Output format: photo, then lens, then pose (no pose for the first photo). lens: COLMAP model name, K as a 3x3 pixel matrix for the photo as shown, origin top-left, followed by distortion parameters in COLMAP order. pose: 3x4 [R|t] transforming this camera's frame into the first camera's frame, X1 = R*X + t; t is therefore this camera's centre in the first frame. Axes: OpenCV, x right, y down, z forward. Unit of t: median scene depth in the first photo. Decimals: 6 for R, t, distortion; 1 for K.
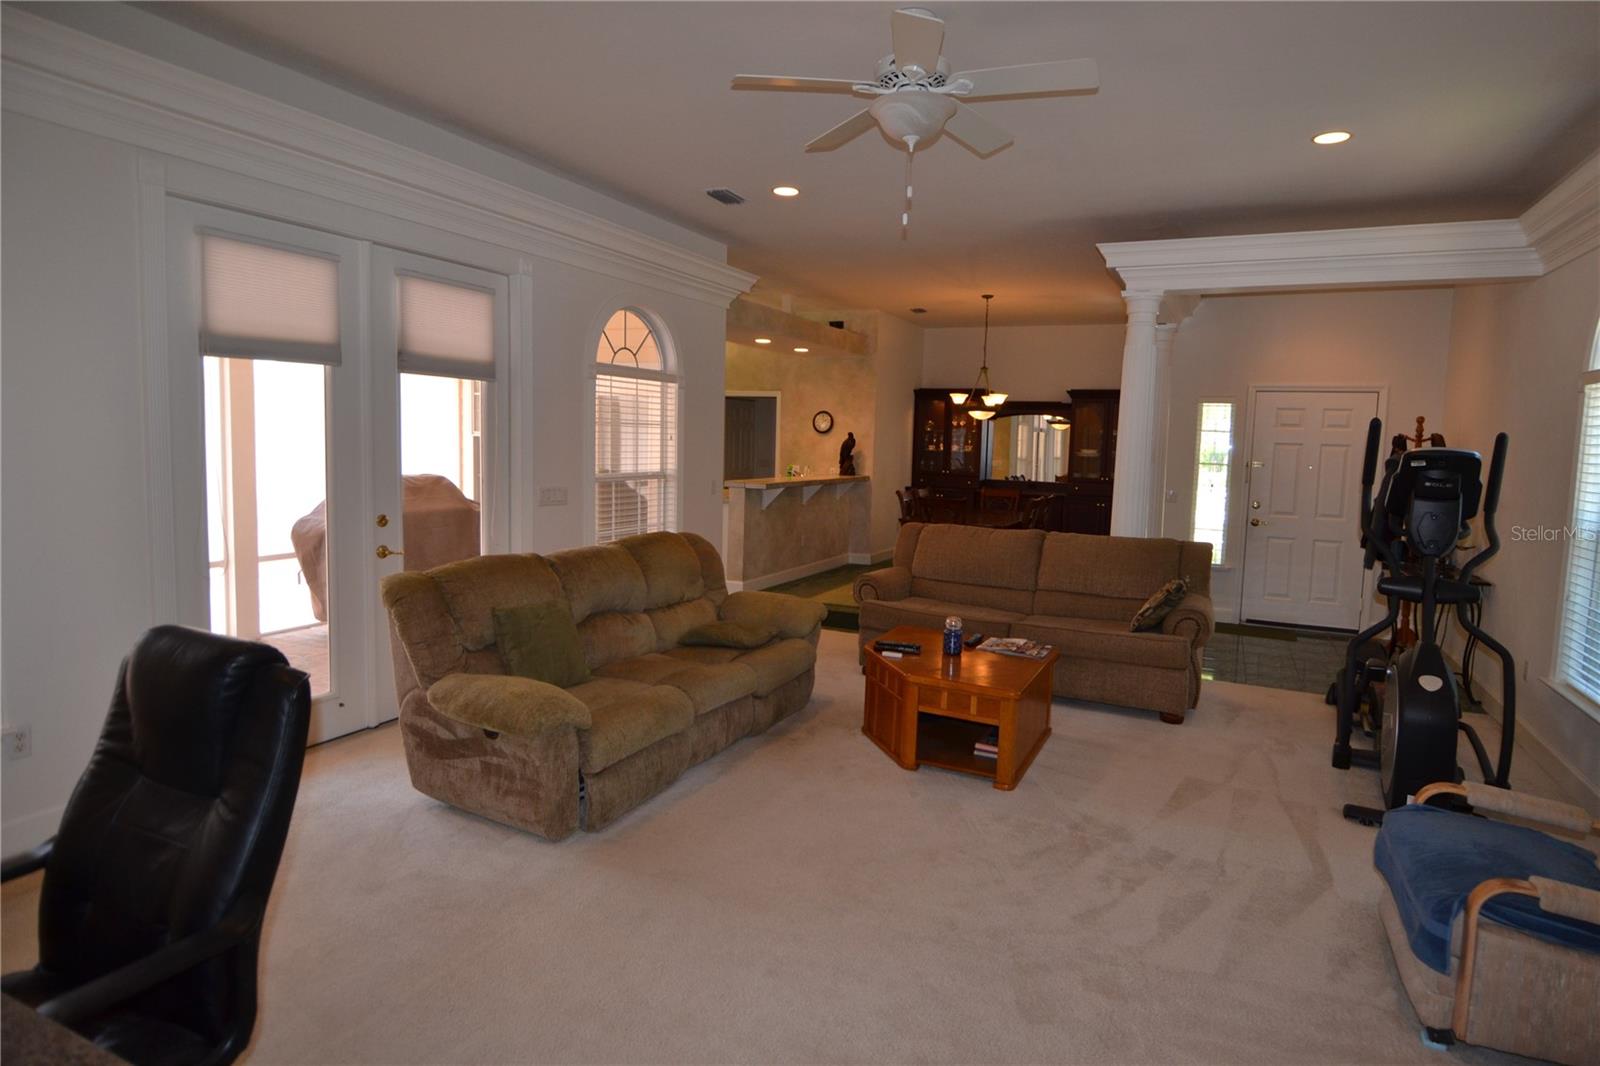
lens RADIAL K [[842.6, 0, 854.2], [0, 842.6, 518.5], [0, 0, 1]] dist [0.013606, 0.000377]
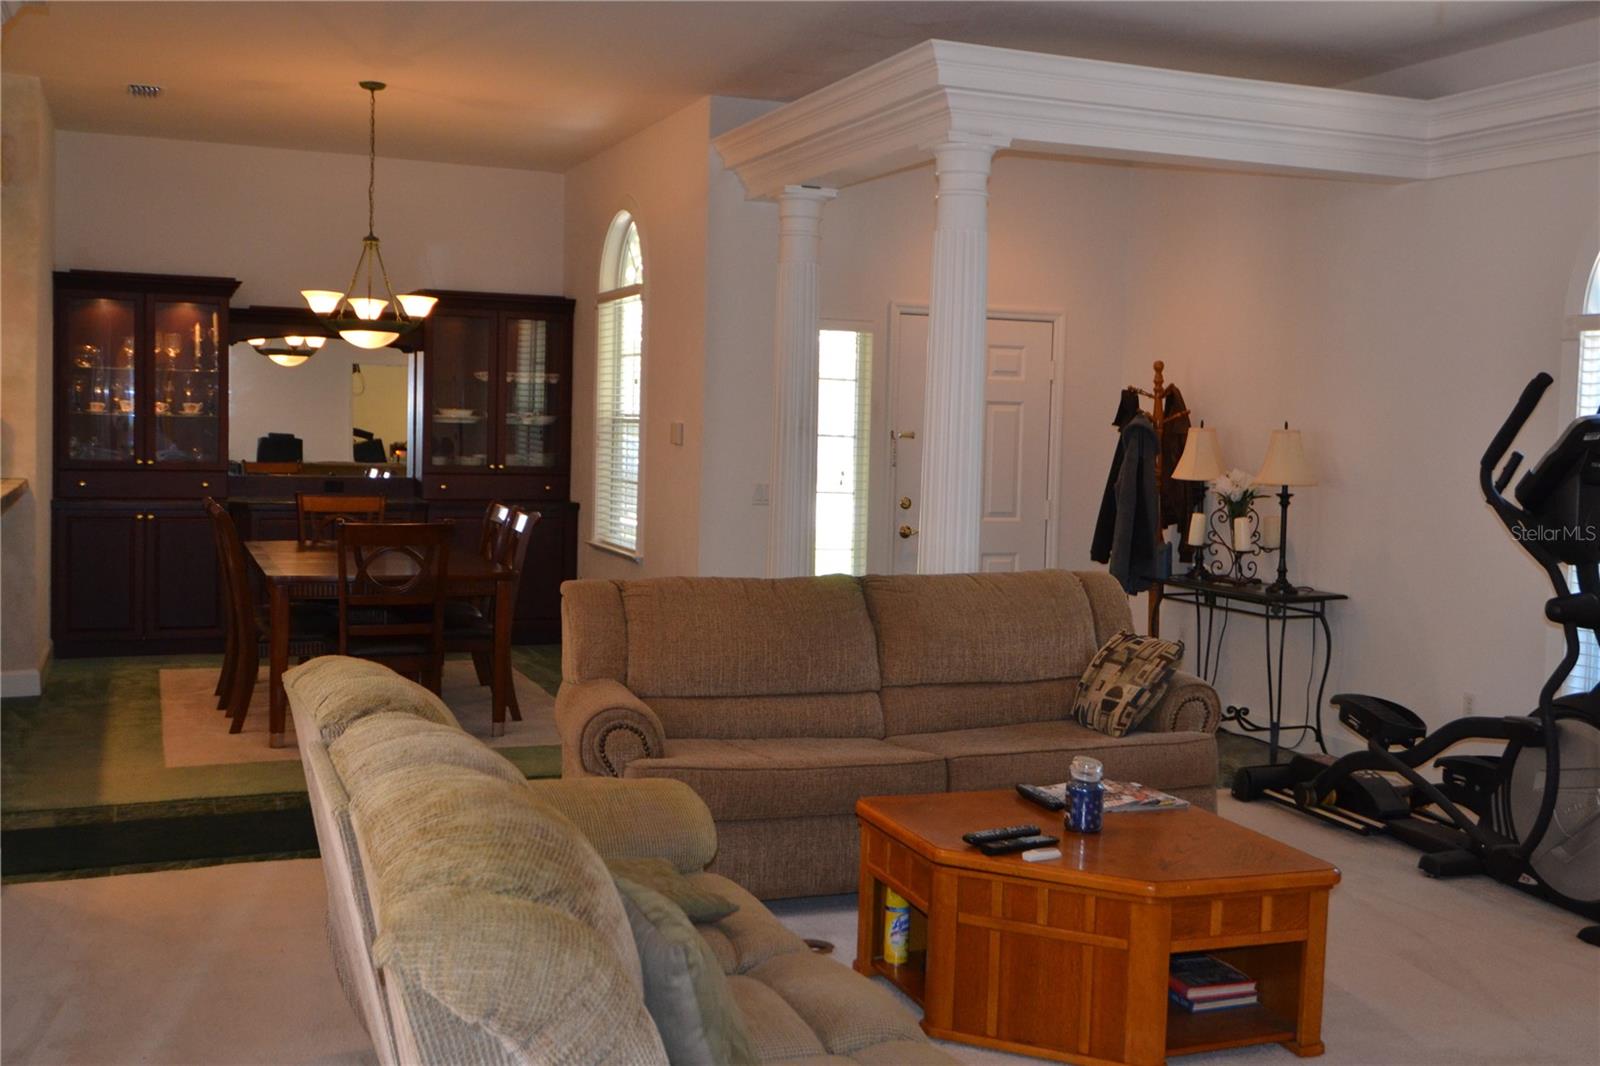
lens RADIAL K [[1624.8, 0, 804.7], [0, 1624.8, 501.1], [0, 0, 1]] dist [0.032045, 0.000000]
pose [[0.699442, -0.051384, 0.712840, -0.411205], [0.064297, 0.997892, 0.008843, -0.033449], [-0.711791, 0.039649, 0.701271, 0.255711]]
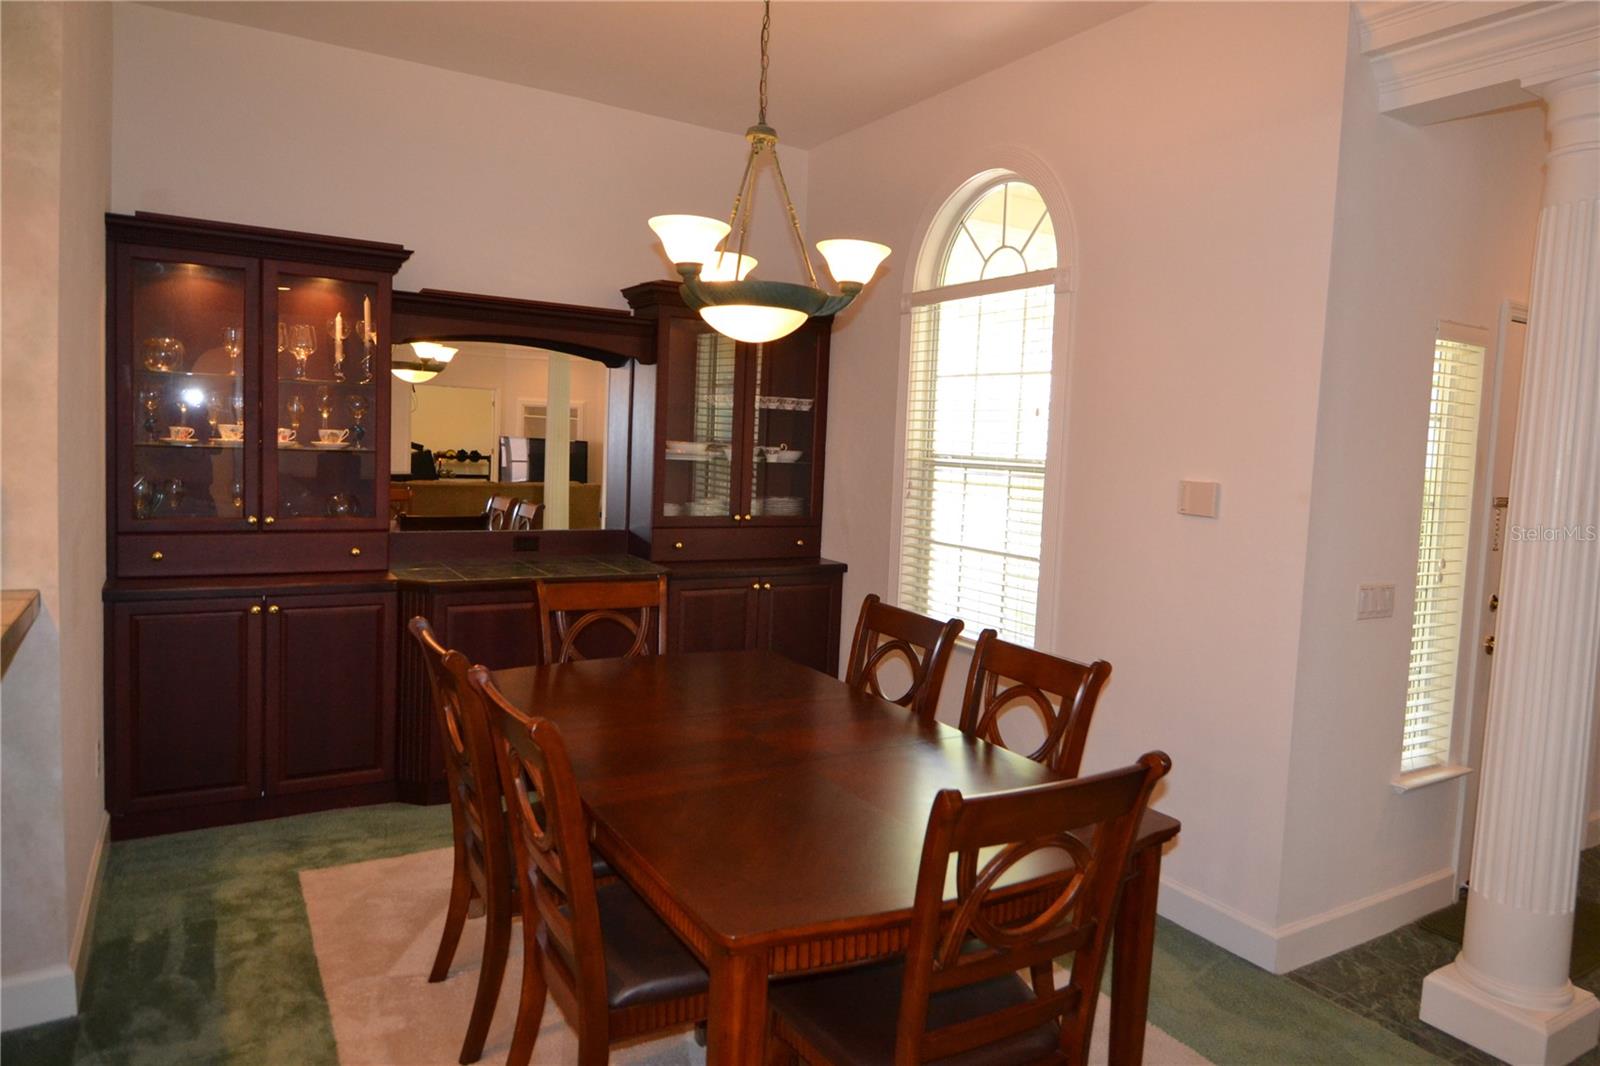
lens RADIAL K [[1006.0, 0, 821.9], [0, 1006.0, 508.7], [0, 0, 1]] dist [0.004337, -0.004457]
pose [[0.564605, -0.065236, 0.822779, -0.106402], [0.052663, 0.997688, 0.042966, -0.101597], [-0.823679, 0.019071, 0.566735, 1.026603]]
